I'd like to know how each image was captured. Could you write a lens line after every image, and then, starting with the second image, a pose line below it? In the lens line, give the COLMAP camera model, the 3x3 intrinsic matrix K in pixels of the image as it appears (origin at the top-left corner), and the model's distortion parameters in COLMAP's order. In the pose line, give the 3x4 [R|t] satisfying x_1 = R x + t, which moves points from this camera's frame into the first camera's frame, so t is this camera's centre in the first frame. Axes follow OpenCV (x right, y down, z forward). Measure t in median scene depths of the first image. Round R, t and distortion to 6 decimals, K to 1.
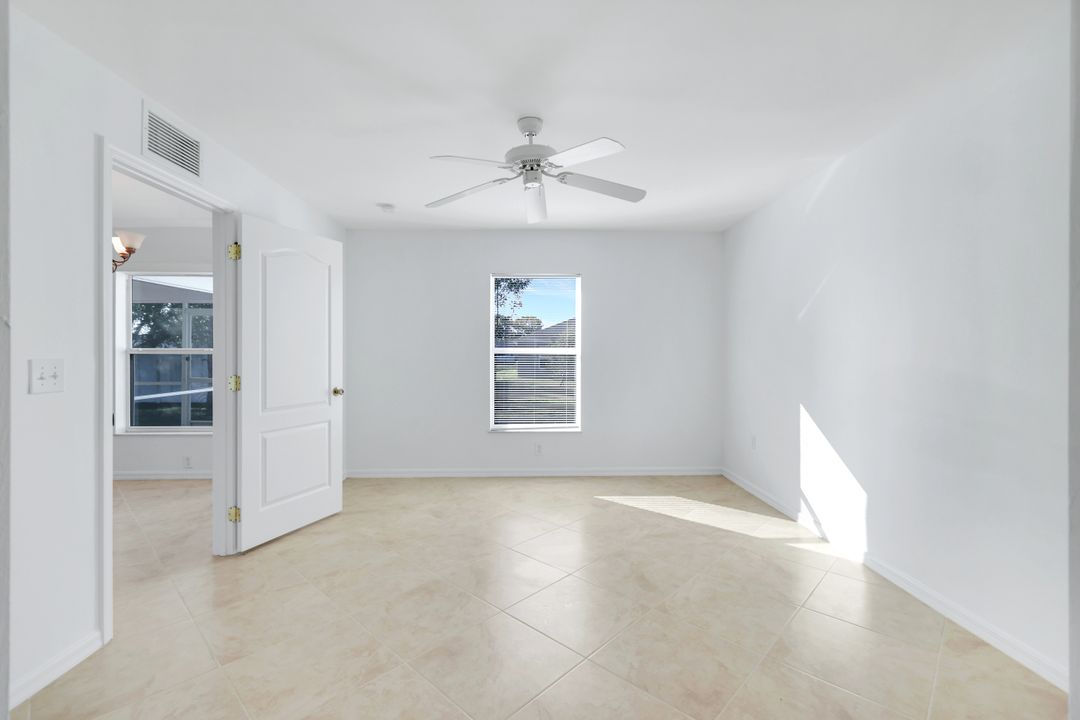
lens RADIAL K [[476.0, 0, 541.6], [0, 476.0, 355.2], [0, 0, 1]] dist [0.001446, 0.000015]
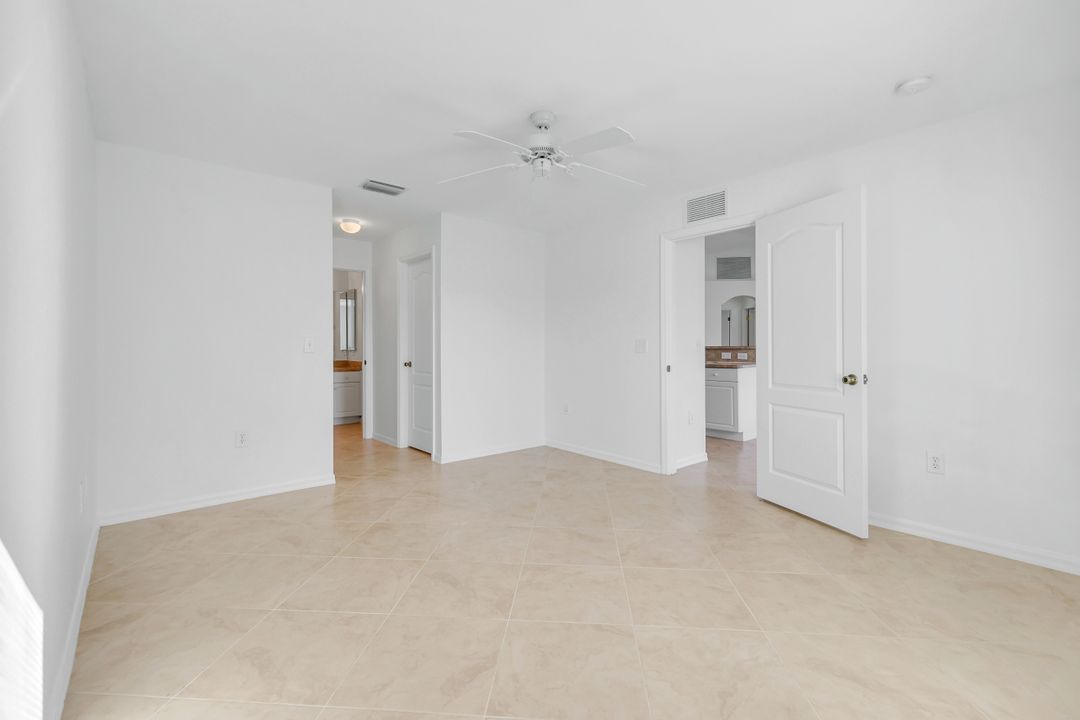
lens RADIAL K [[476.0, 0, 541.6], [0, 476.0, 355.2], [0, 0, 1]] dist [0.001446, 0.000015]
pose [[-0.777880, 0.009992, -0.628333, 0.542449], [0.000285, 0.999879, 0.015547, 0.028385], [0.628413, 0.011915, -0.777789, 1.528168]]
